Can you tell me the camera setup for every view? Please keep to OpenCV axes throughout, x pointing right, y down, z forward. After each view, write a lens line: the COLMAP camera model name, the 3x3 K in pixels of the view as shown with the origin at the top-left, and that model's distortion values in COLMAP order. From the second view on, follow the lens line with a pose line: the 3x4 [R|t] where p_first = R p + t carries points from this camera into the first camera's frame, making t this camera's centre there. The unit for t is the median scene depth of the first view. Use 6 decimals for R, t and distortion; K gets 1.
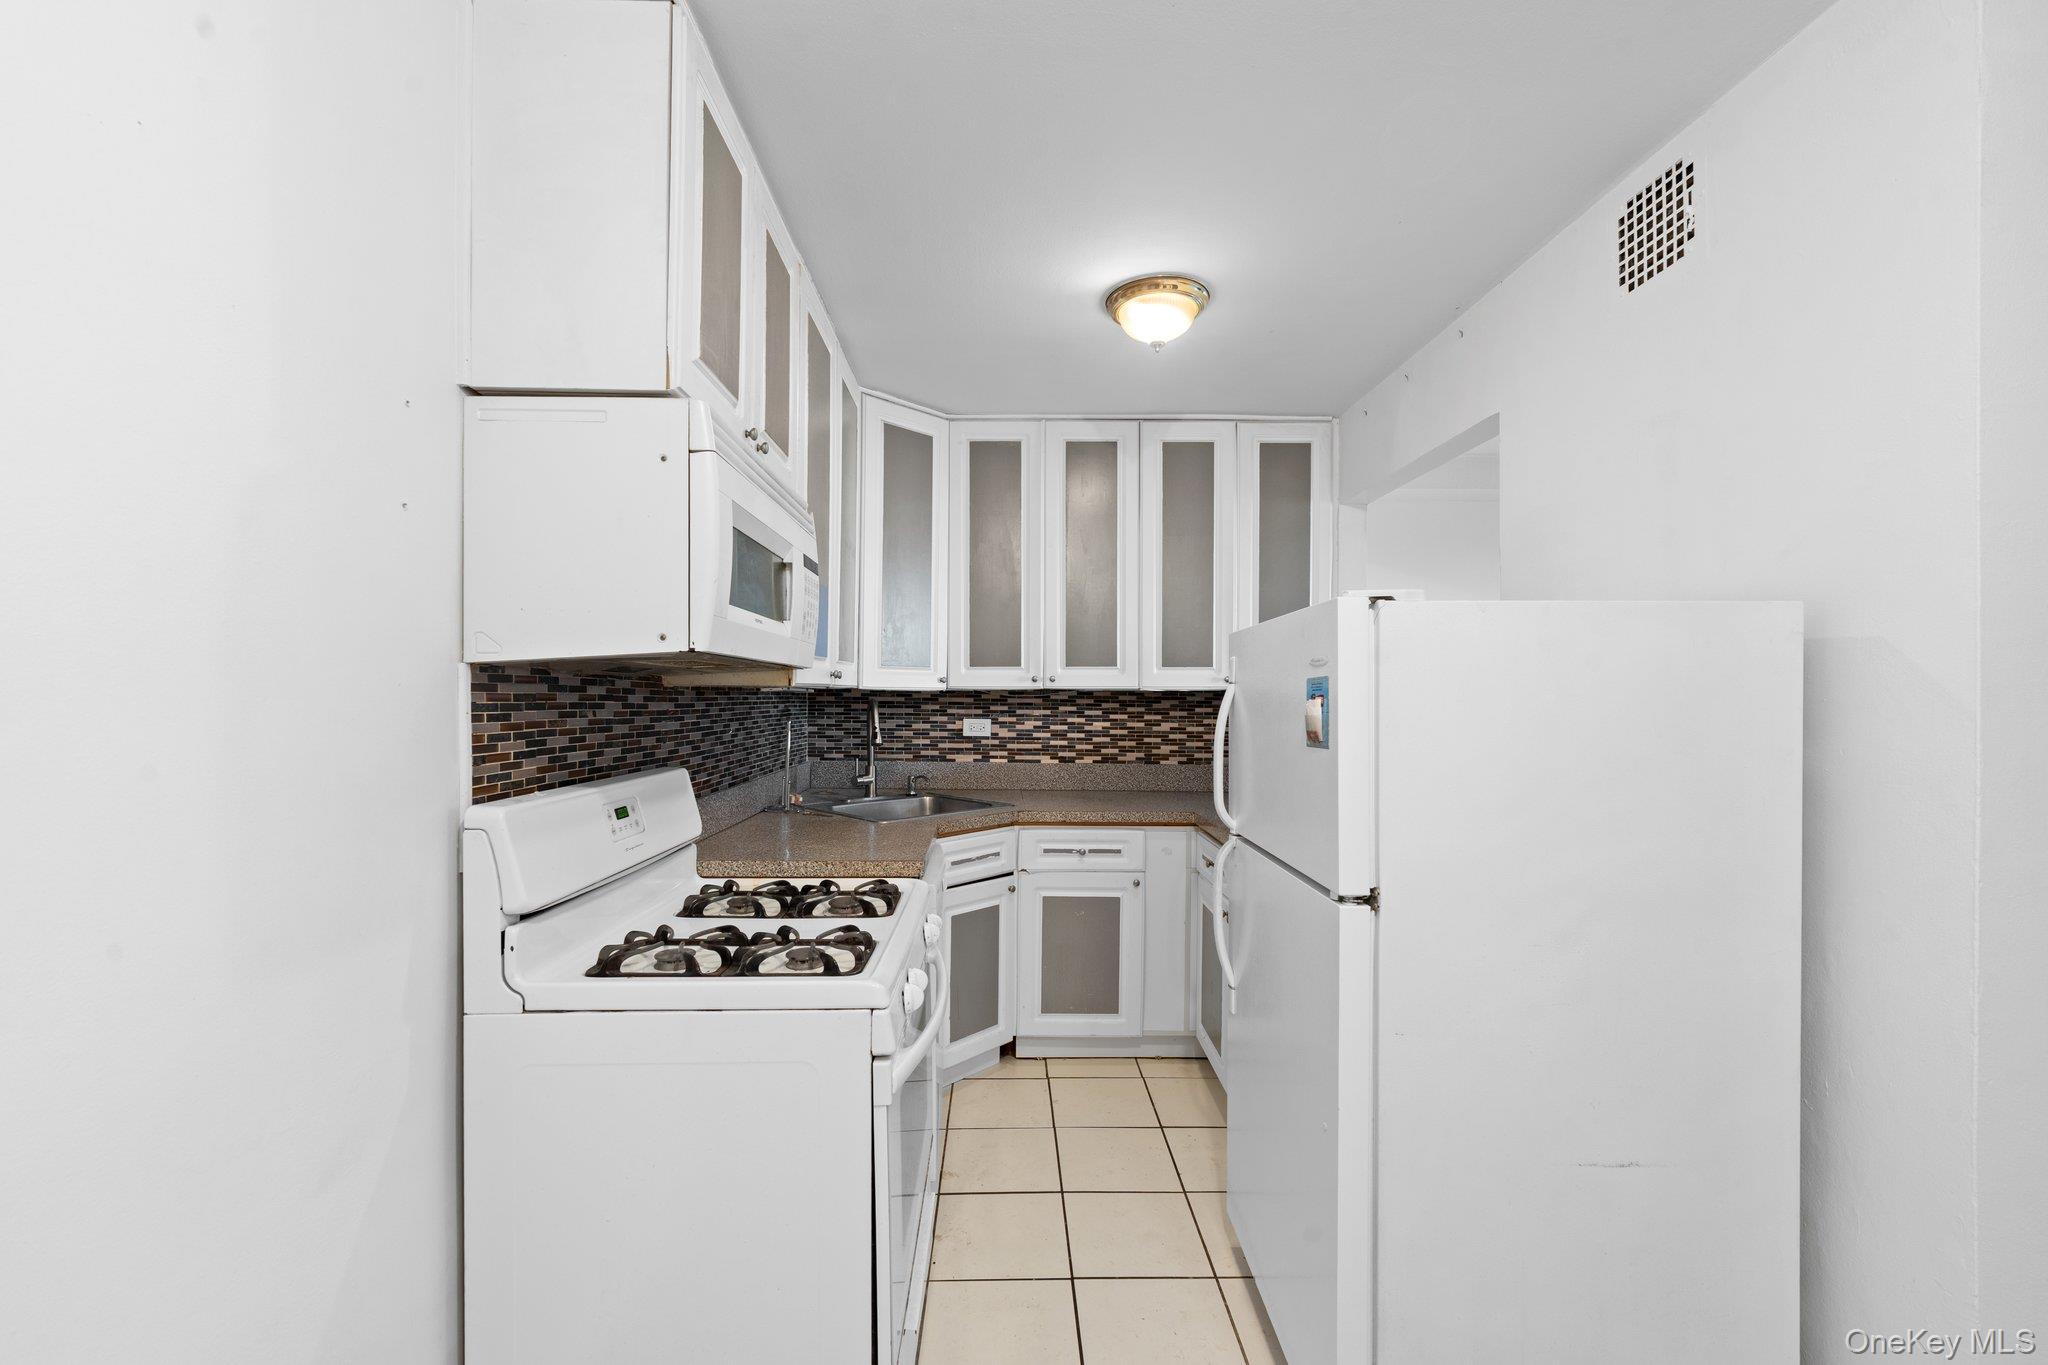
lens RADIAL K [[829.2, 0, 1017.5], [0, 829.2, 699.7], [0, 0, 1]] dist [0.000581, -0.000203]
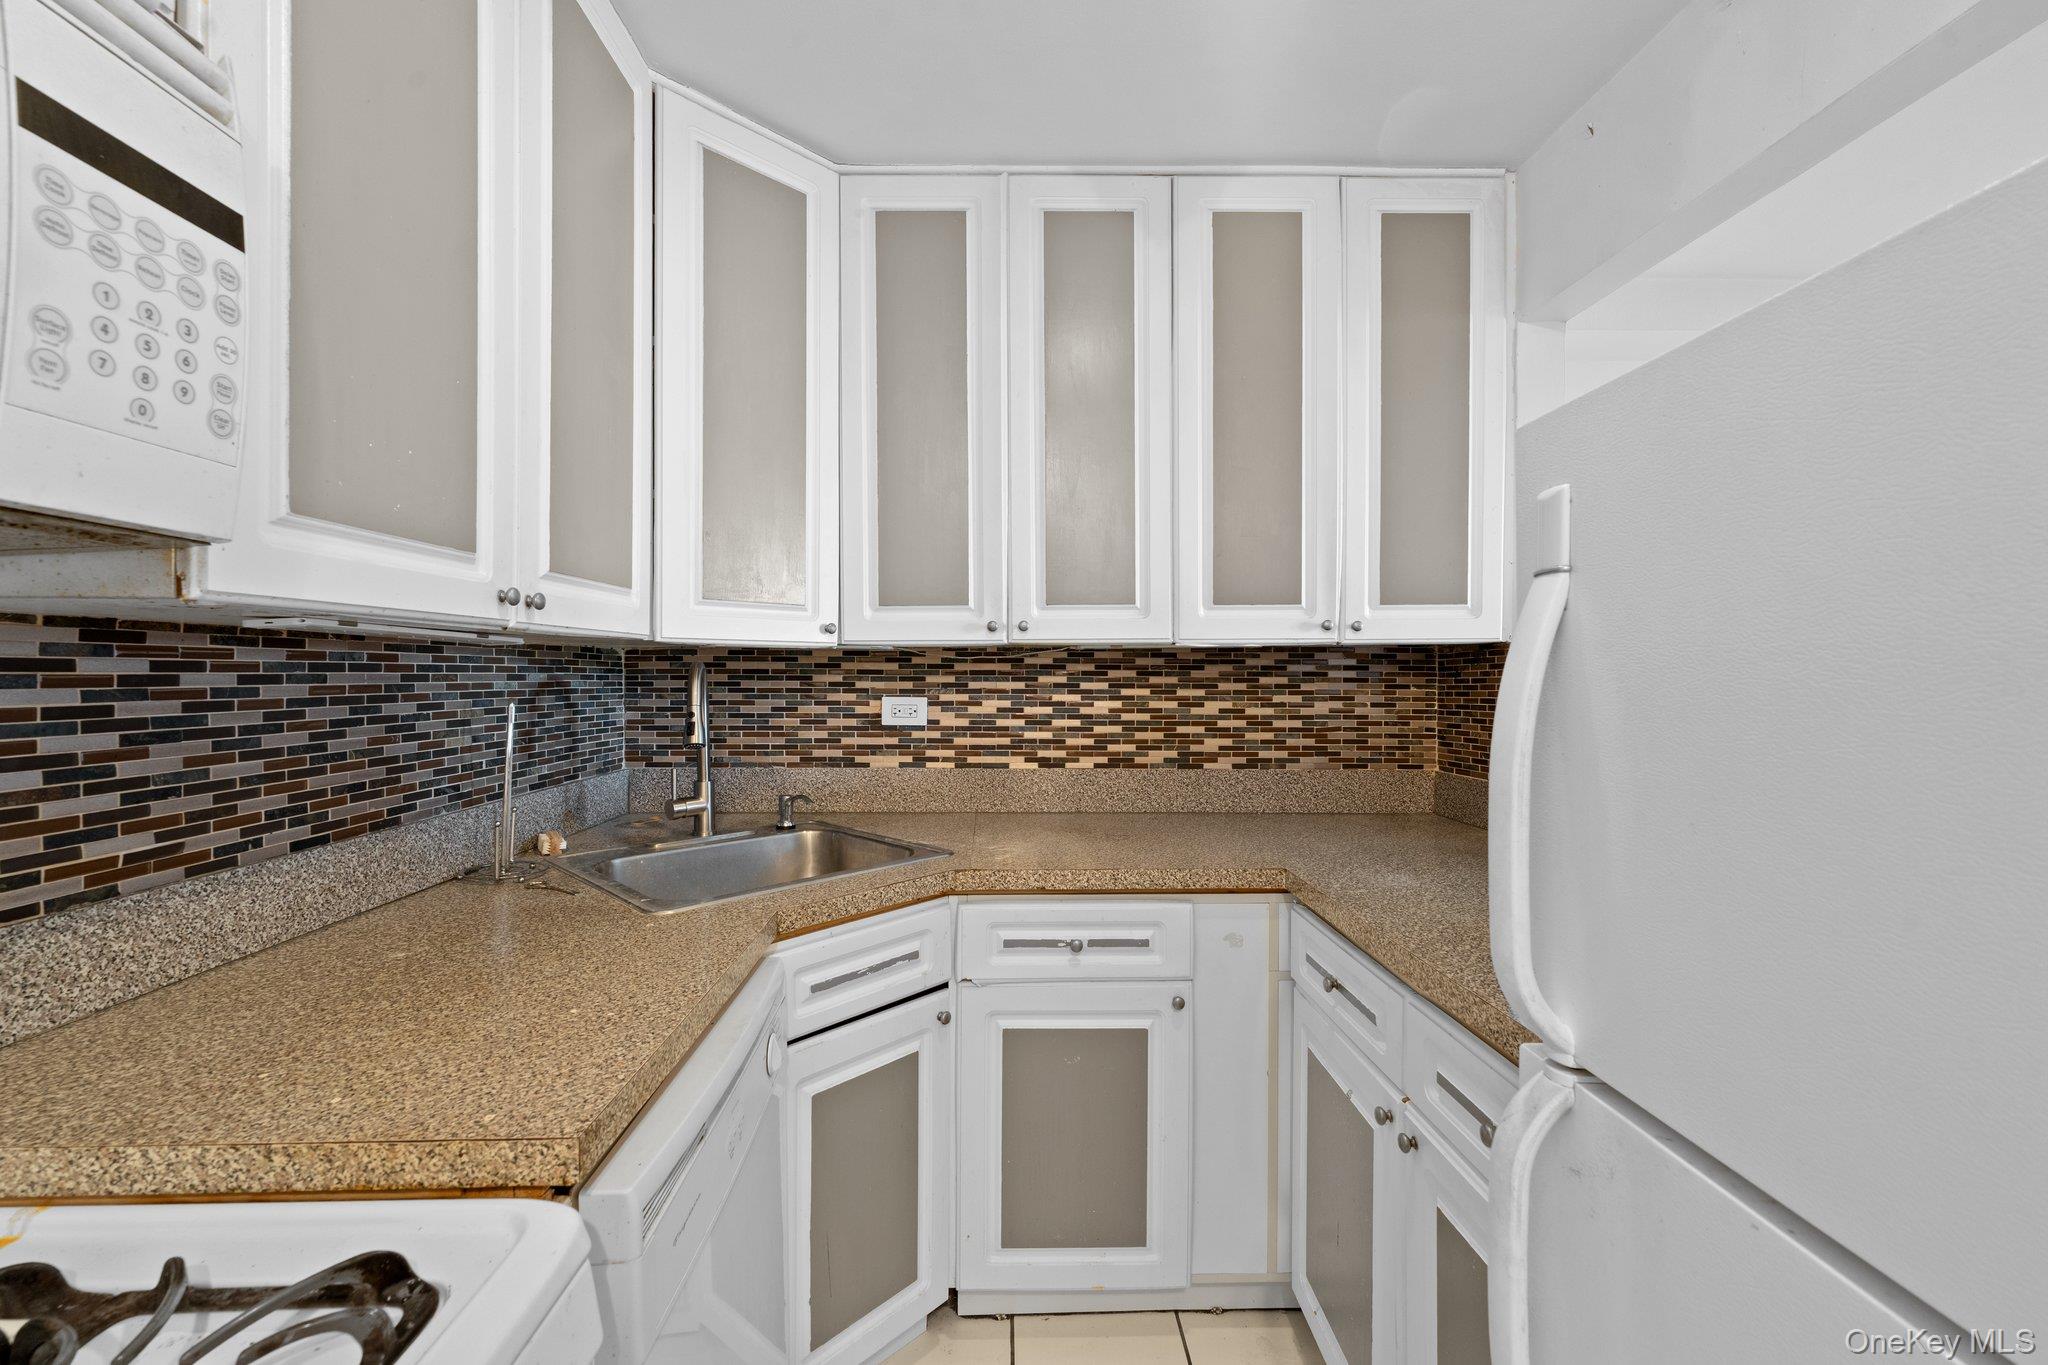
lens RADIAL K [[839.6, 0, 1019.6], [0, 839.6, 677.8], [0, 0, 1]] dist [0.001236, -0.000964]
pose [[0.999964, -0.006076, 0.005909, 0.035343], [0.006082, 0.999981, -0.001012, 0.010917], [-0.005903, 0.001048, 0.999982, 0.411215]]
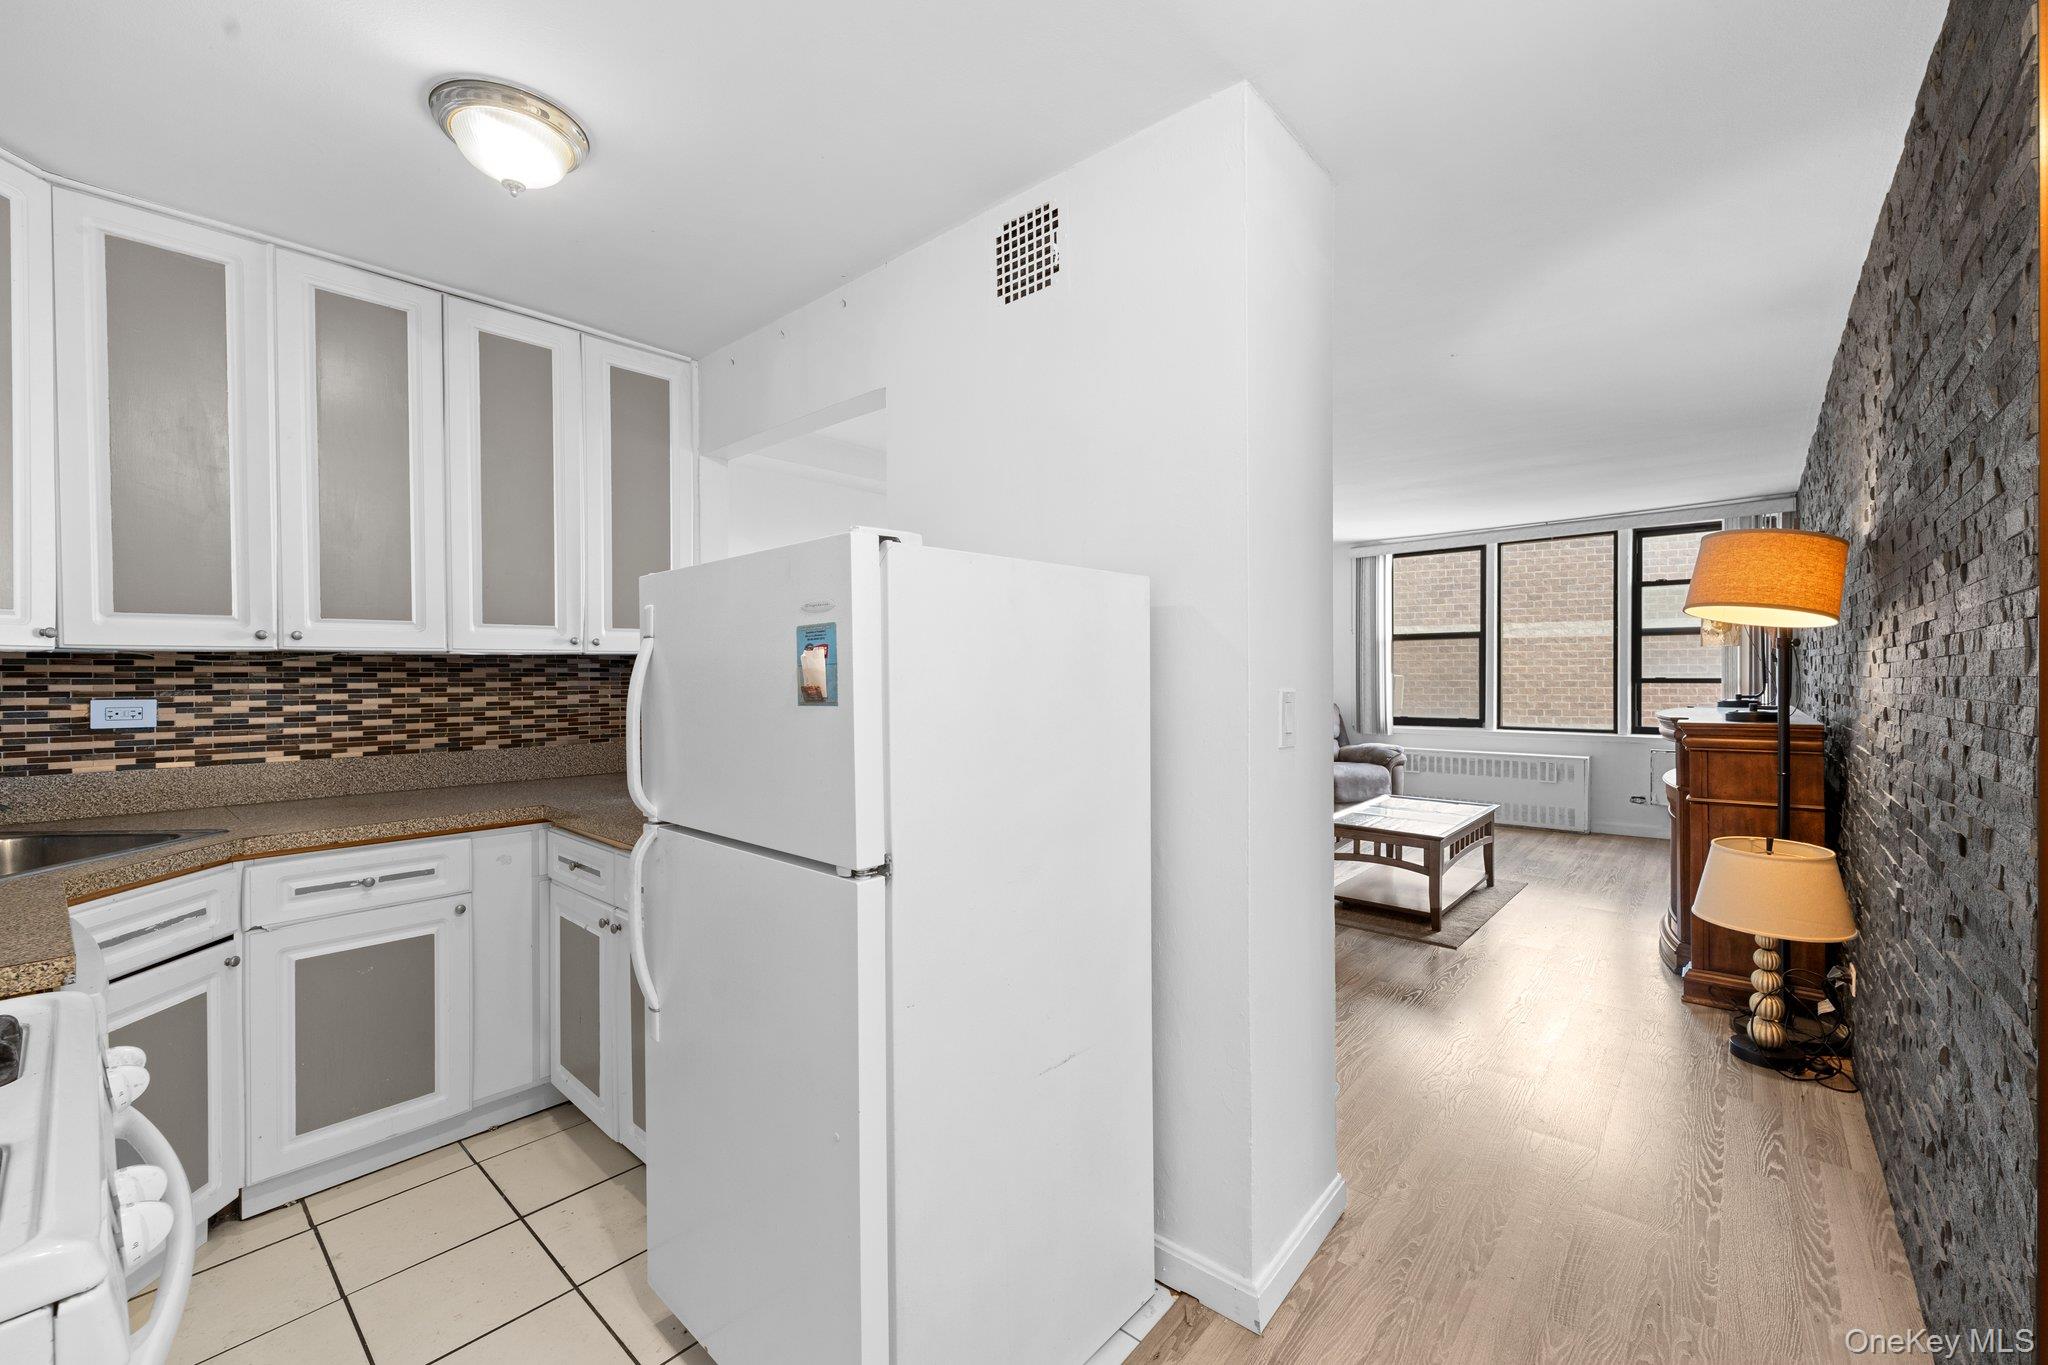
lens RADIAL K [[825.5, 0, 1018.5], [0, 825.5, 680.2], [0, 0, 1]] dist [0.000348, -0.000065]
pose [[0.676205, -0.016354, 0.736532, -0.054940], [0.011402, 0.999866, 0.011732, 0.009889], [-0.736625, 0.000465, 0.676301, 0.110278]]
